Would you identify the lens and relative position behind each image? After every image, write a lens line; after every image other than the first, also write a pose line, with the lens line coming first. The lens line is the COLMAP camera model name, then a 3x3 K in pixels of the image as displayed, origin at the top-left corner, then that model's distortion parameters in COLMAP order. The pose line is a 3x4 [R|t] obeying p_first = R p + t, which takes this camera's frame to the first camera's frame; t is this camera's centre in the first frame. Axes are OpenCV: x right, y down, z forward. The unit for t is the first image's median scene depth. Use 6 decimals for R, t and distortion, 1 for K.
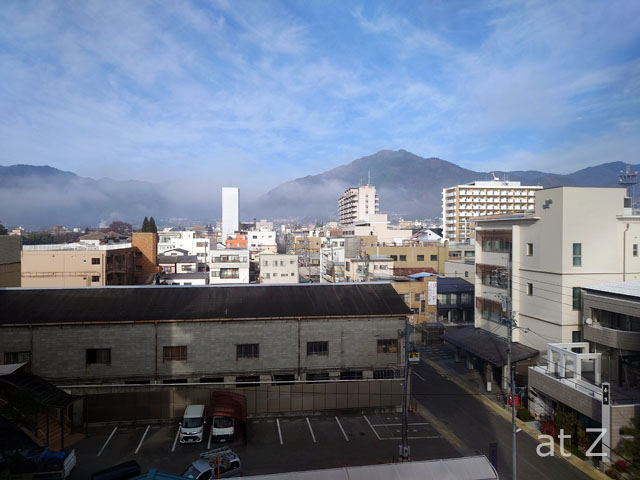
lens RADIAL K [[496.0, 0, 321.0], [0, 496.0, 240.3], [0, 0, 1]] dist [0.003587, 0.000880]
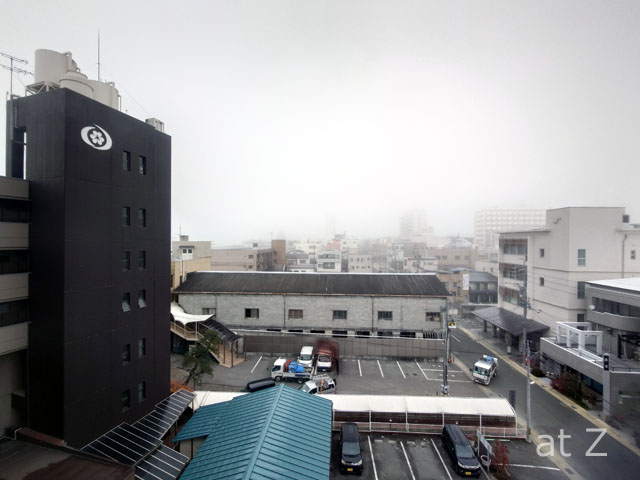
lens RADIAL K [[269.1, 0, 321.7], [0, 269.1, 241.8], [0, 0, 1]] dist [-0.001656, -0.000126]
pose [[0.977170, 0.005825, -0.212381, -0.022919], [-0.007823, 0.999933, -0.008568, -0.002070], [0.212317, 0.010034, 0.977149, 0.141679]]
